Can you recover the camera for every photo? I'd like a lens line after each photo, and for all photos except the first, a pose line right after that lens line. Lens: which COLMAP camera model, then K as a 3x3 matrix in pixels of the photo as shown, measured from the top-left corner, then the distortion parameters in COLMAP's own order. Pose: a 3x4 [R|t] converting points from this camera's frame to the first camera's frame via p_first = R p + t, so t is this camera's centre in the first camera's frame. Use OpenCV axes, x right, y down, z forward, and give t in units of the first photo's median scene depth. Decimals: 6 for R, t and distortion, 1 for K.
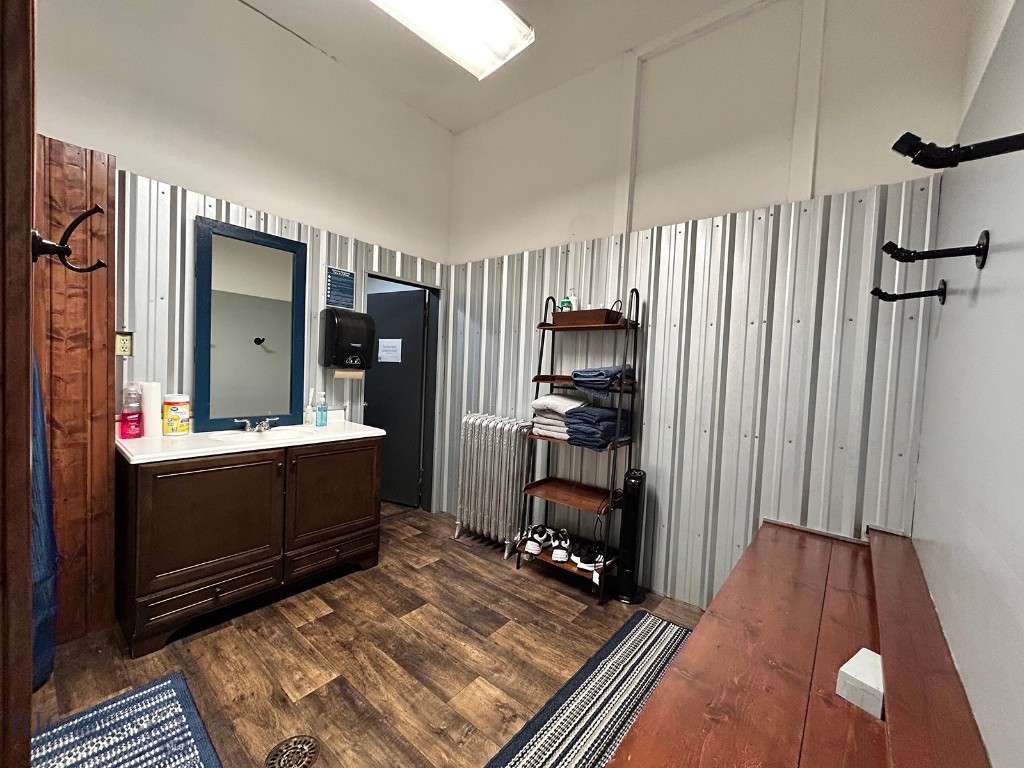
lens RADIAL K [[410.1, 0, 508.1], [0, 410.1, 382.5], [0, 0, 1]] dist [0.000524, 0.000057]
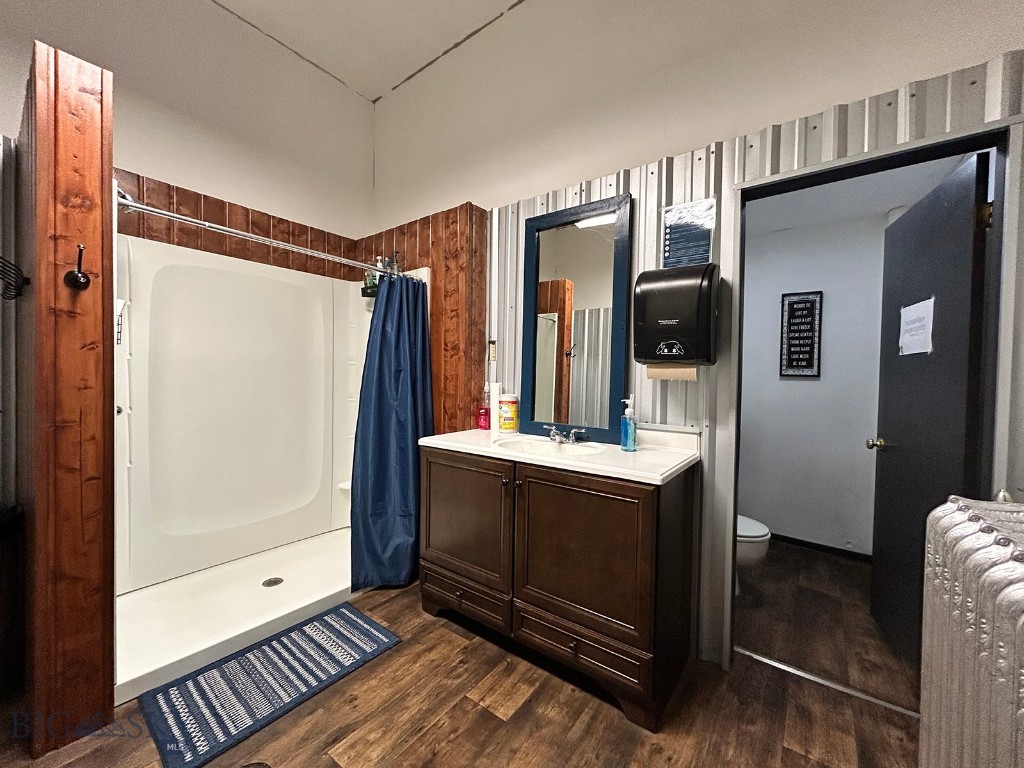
lens RADIAL K [[410.1, 0, 510.6], [0, 410.1, 383.6], [0, 0, 1]] dist [0.000524, 0.000057]
pose [[0.048729, -0.021674, -0.998577, 0.256758], [-0.048302, 0.998544, -0.024030, 0.027213], [0.997643, 0.049405, 0.047611, 0.970900]]
